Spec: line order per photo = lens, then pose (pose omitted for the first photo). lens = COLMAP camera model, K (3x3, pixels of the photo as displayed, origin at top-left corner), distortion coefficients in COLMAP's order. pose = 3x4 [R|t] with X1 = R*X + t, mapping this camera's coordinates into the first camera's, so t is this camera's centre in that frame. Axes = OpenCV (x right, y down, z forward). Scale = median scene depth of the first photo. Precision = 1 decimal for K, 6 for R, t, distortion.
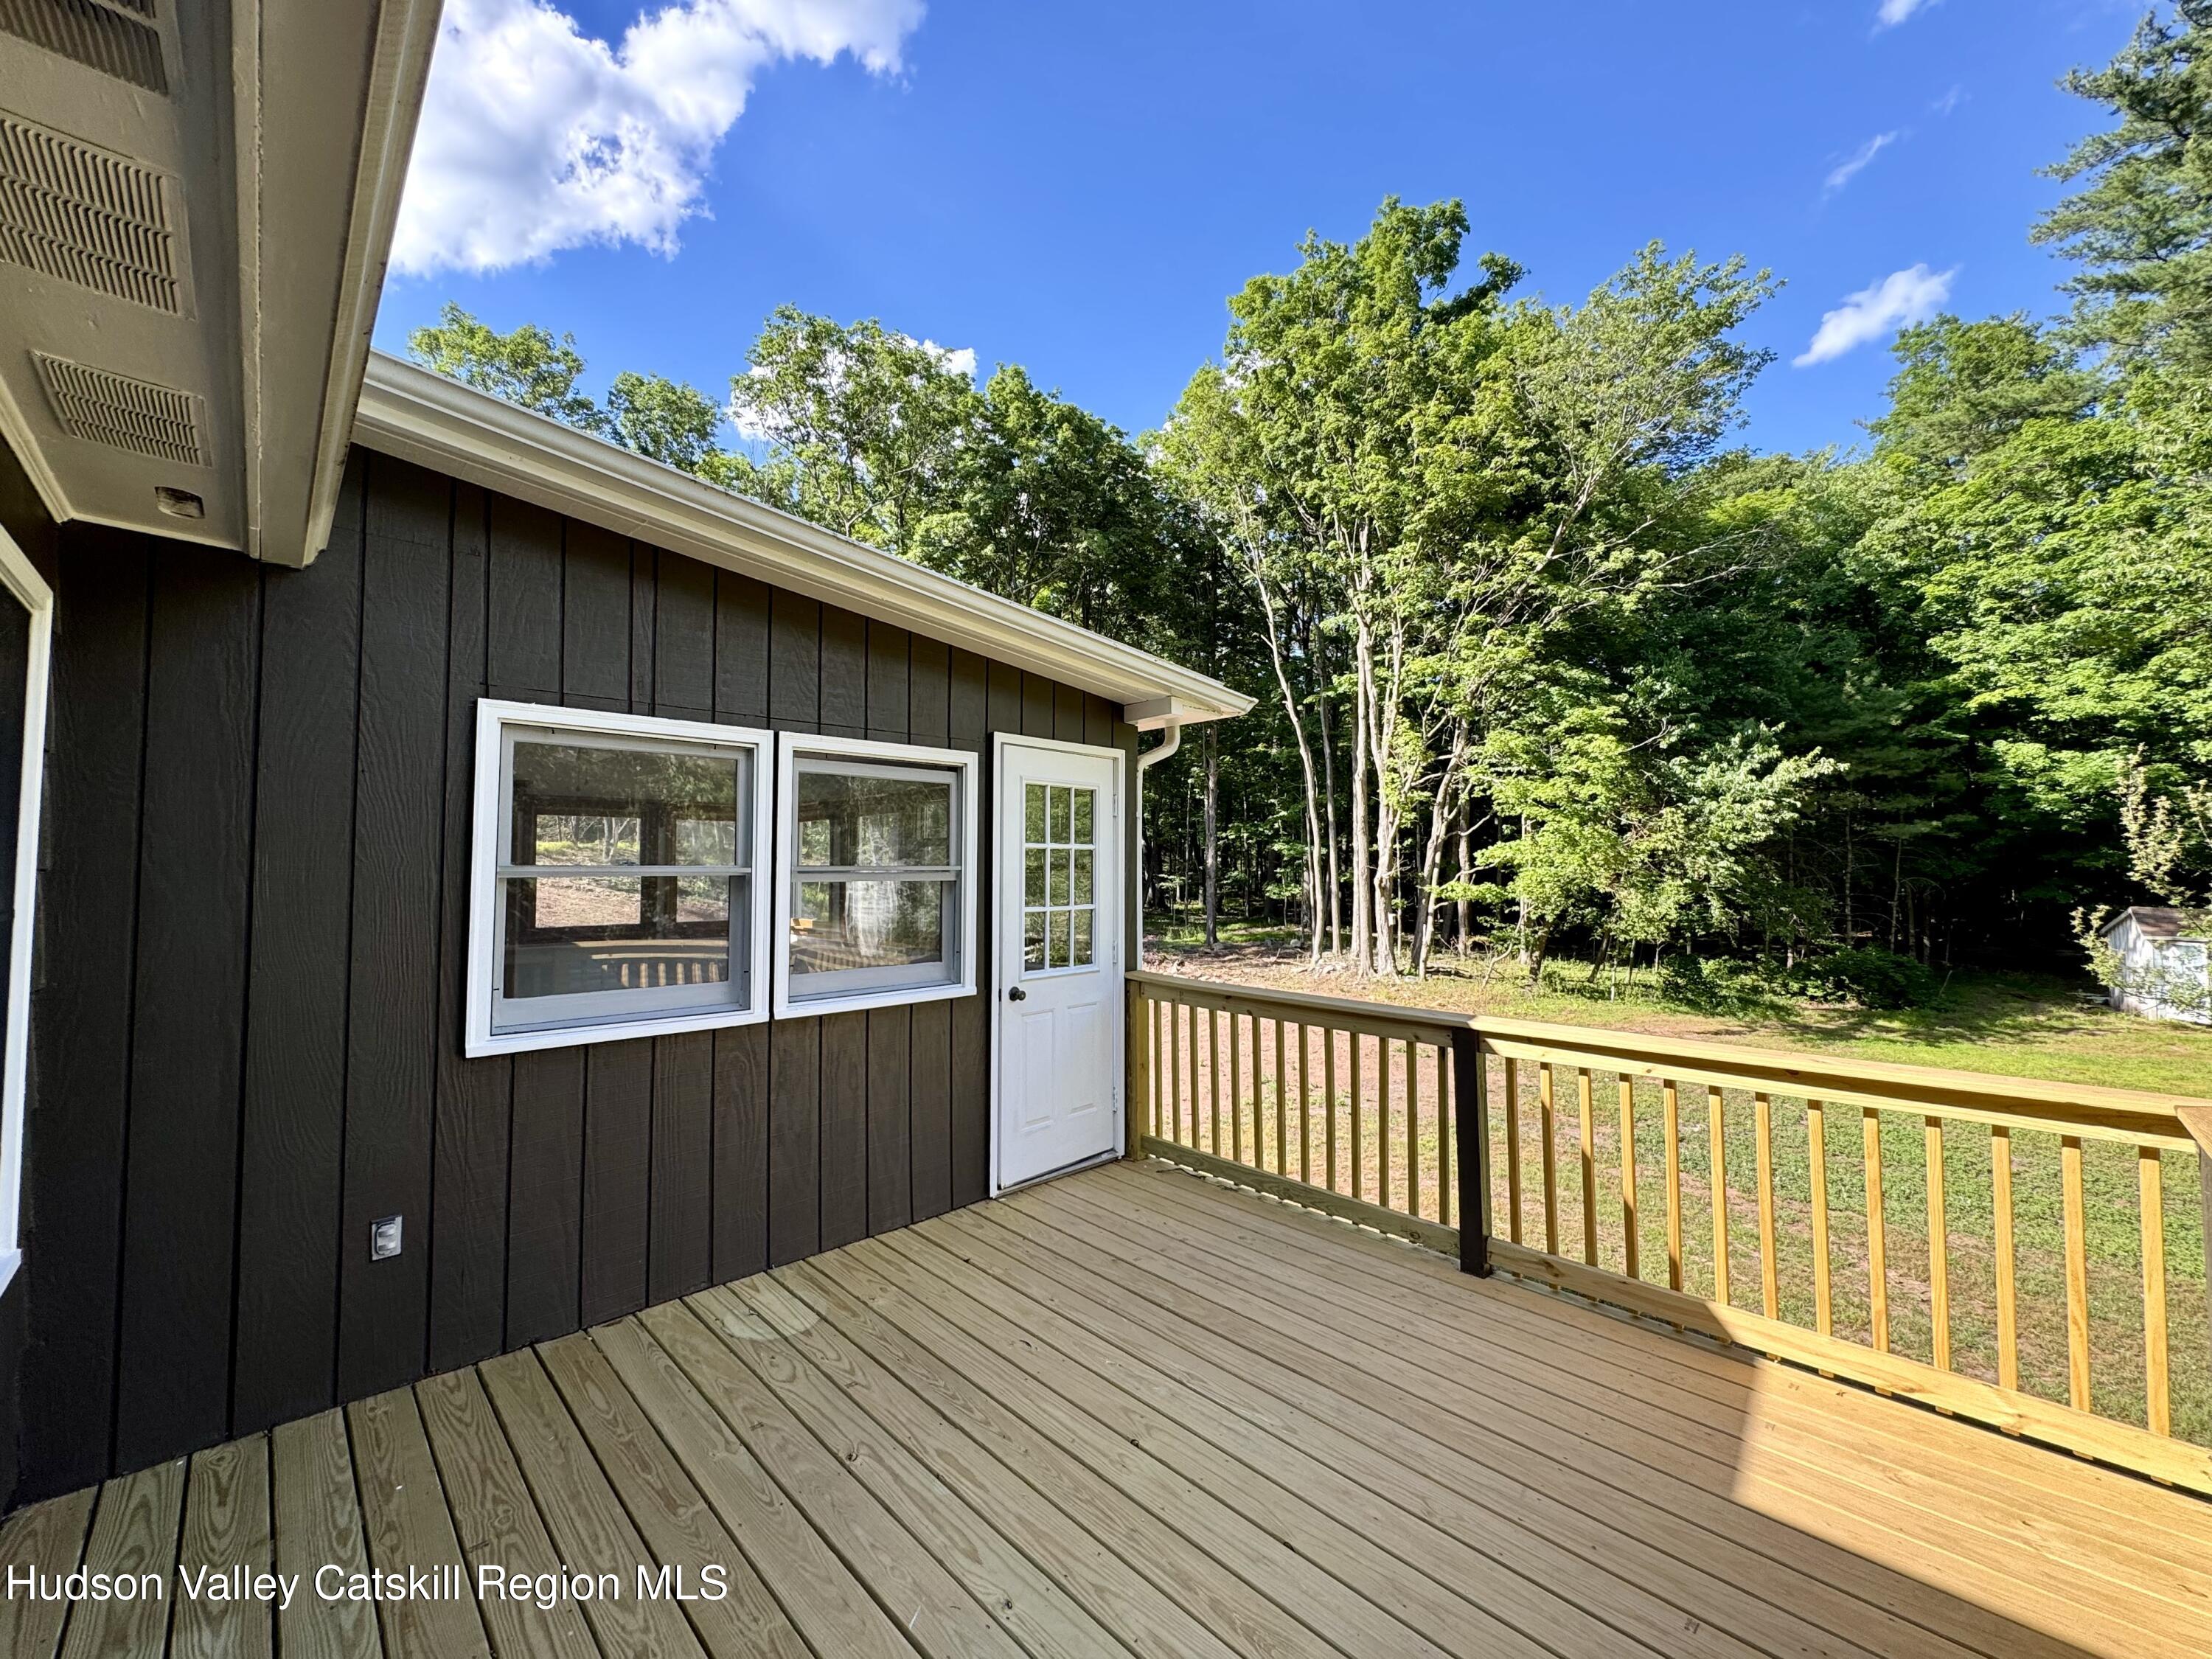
lens RADIAL K [[879.9, 0, 1106.0], [0, 879.9, 829.5], [0, 0, 1]] dist [-0.001434, 0.000563]
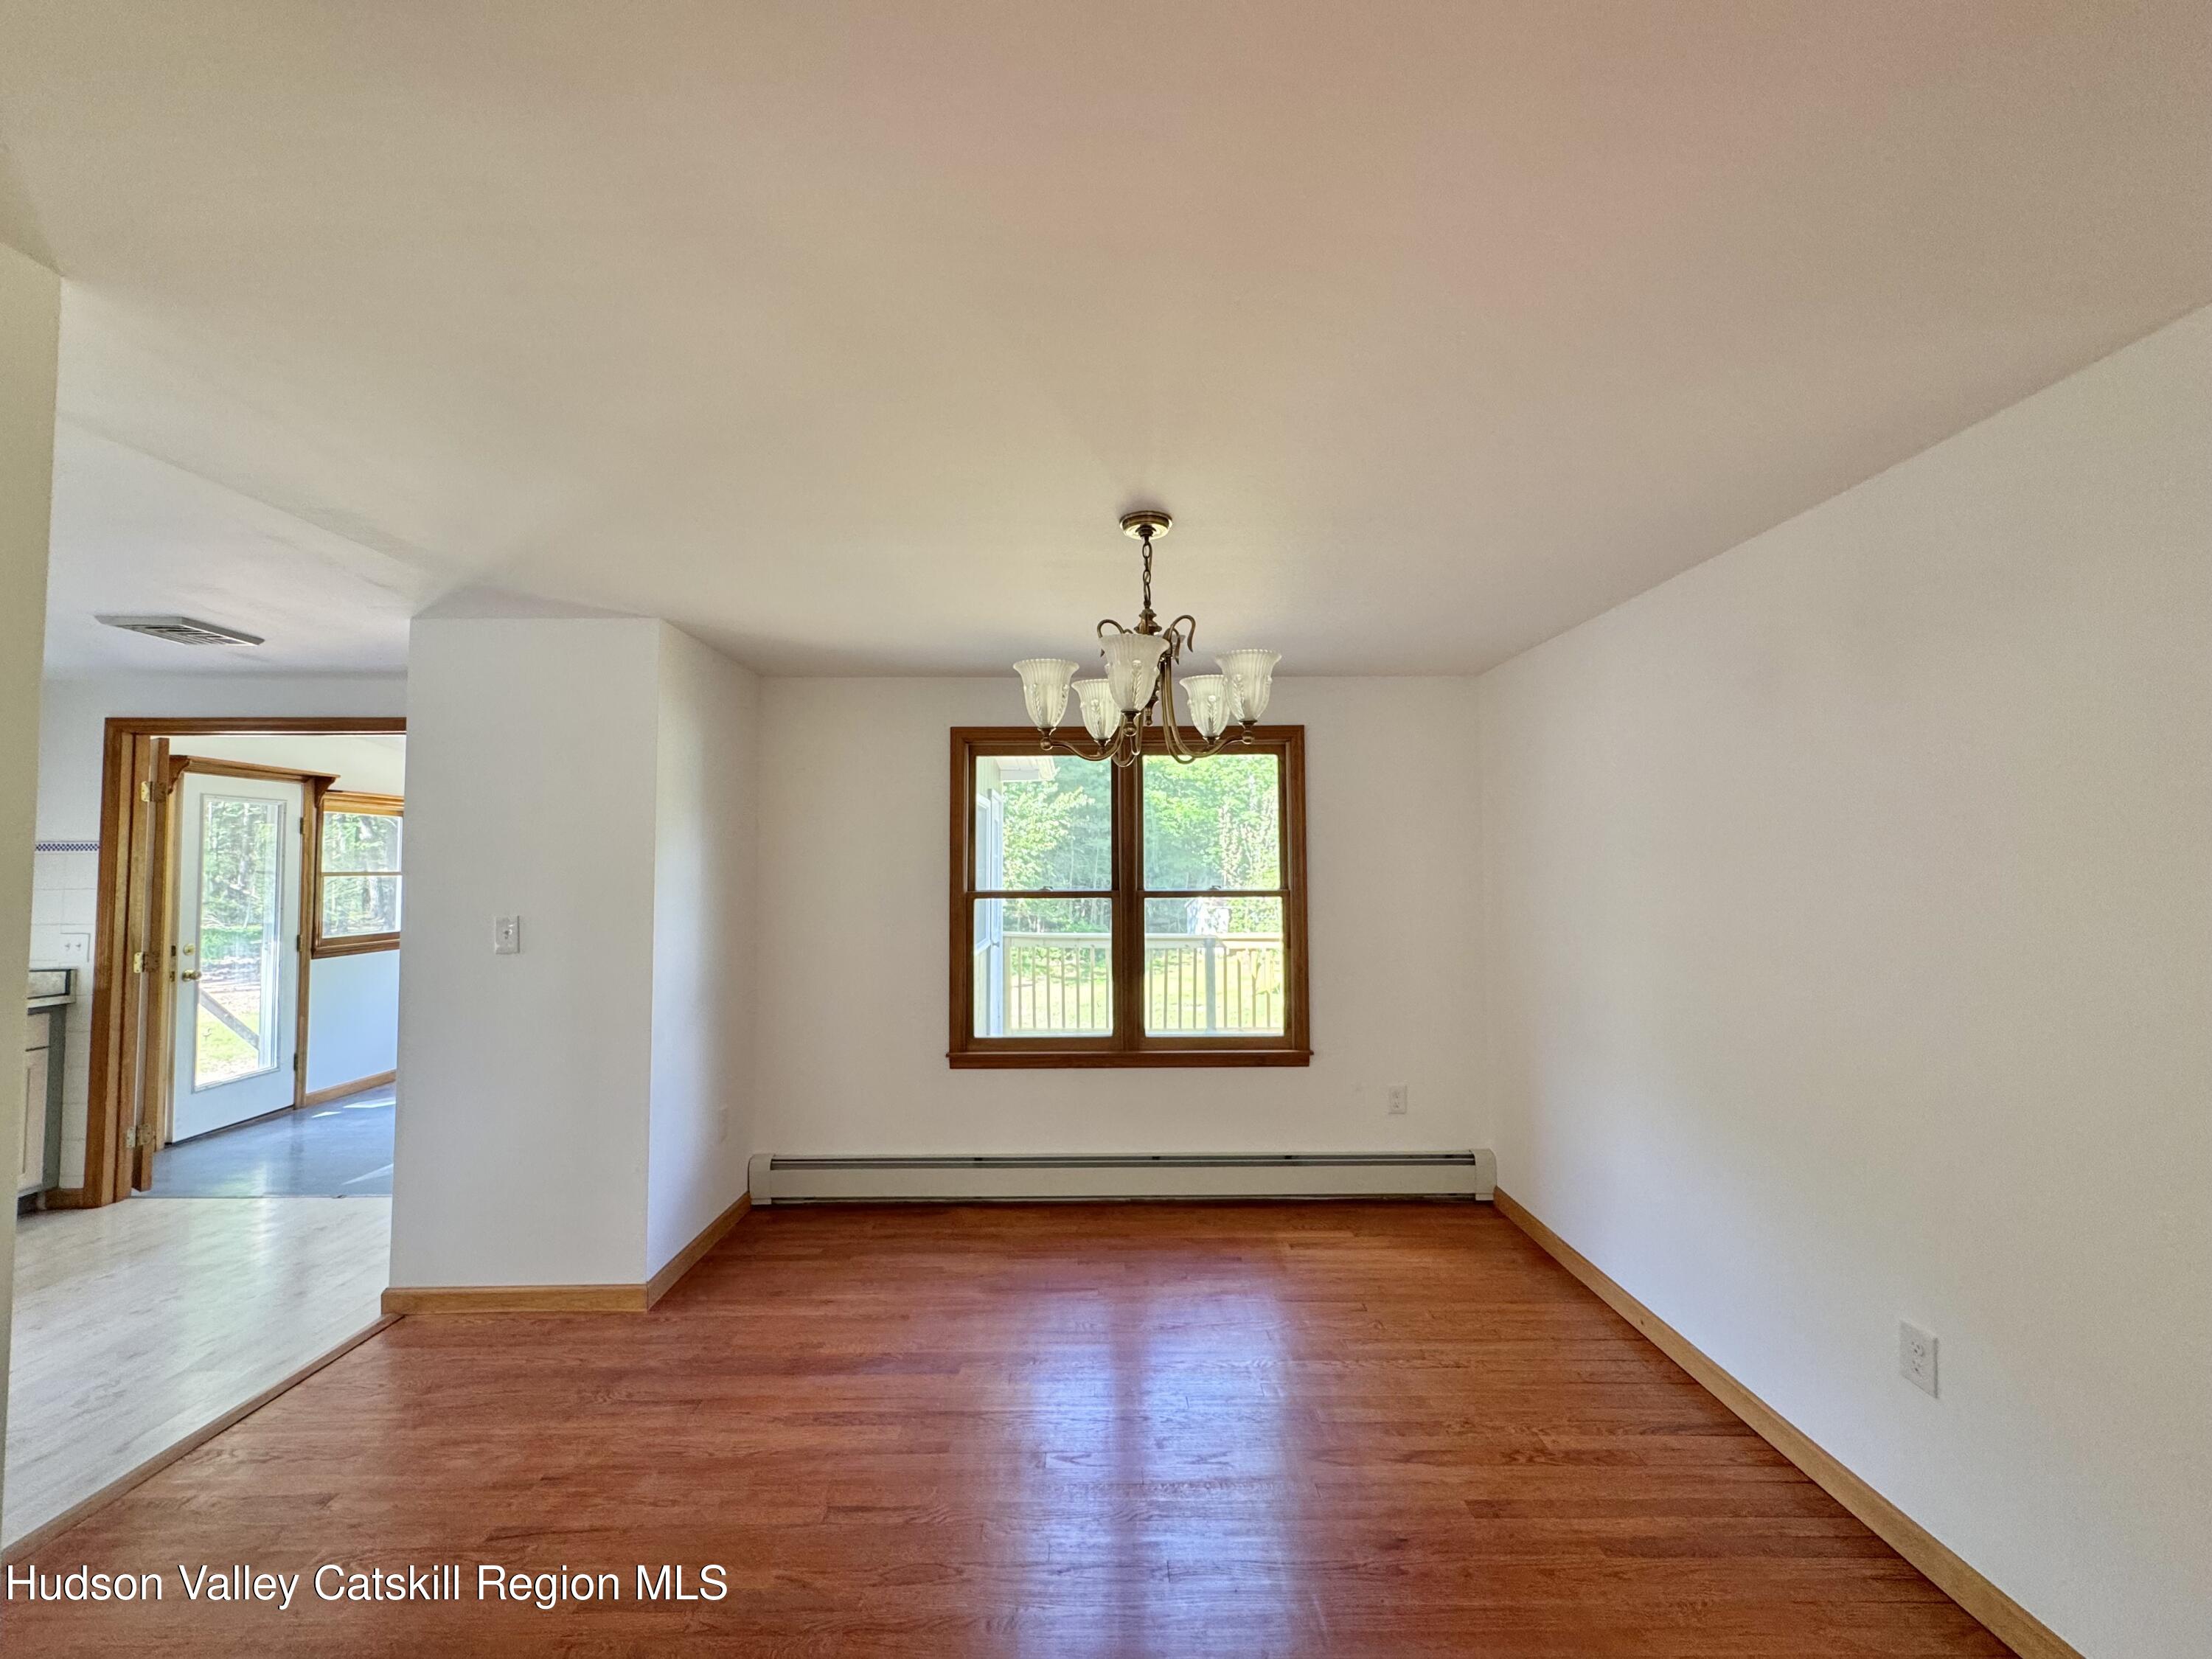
lens RADIAL K [[881.8, 0, 1107.2], [0, 881.8, 830.6], [0, 0, 1]] dist [-0.002788, 0.000931]
pose [[0.687740, 0.028697, 0.725390, -0.221954], [-0.029205, 0.999503, -0.011852, -0.002960], [-0.725369, -0.013034, 0.688236, -0.060731]]
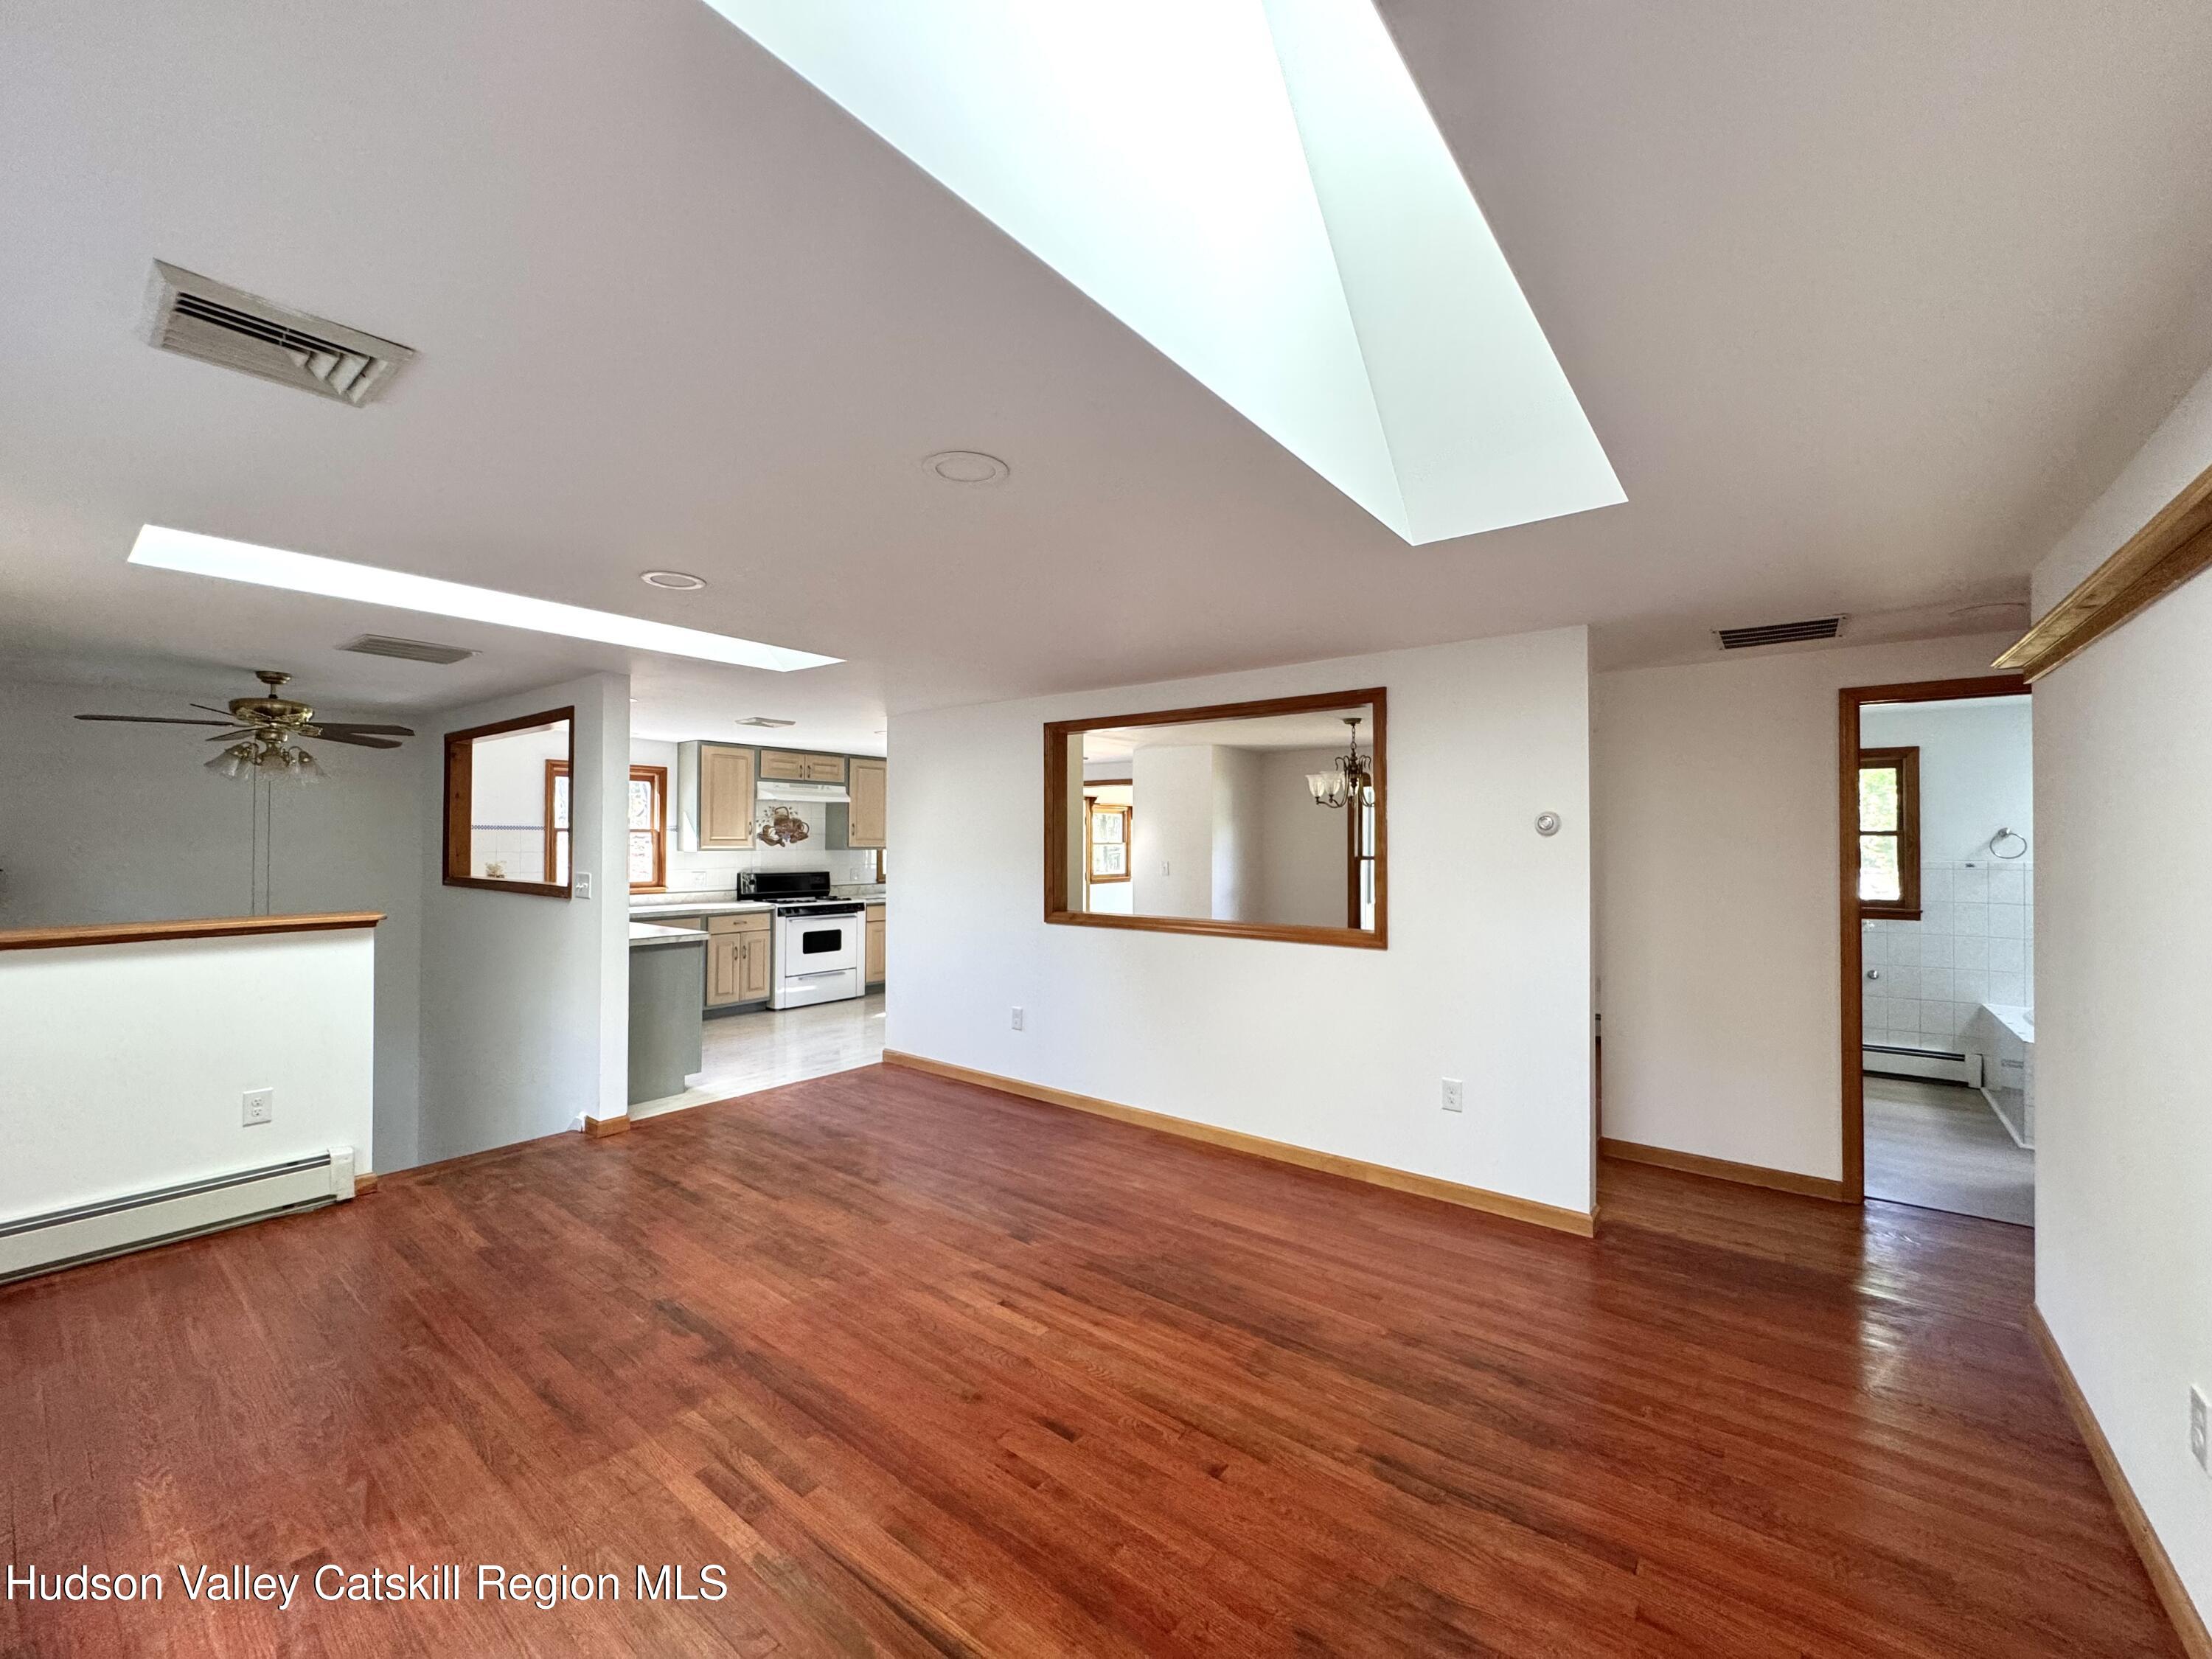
lens RADIAL K [[881.8, 0, 1107.2], [0, 881.8, 830.6], [0, 0, 1]] dist [-0.002788, 0.000931]
pose [[0.990173, 0.003839, 0.139795, -0.260608], [-0.008746, 0.999366, 0.034501, -0.013462], [-0.139574, -0.035384, 0.989579, -0.254560]]
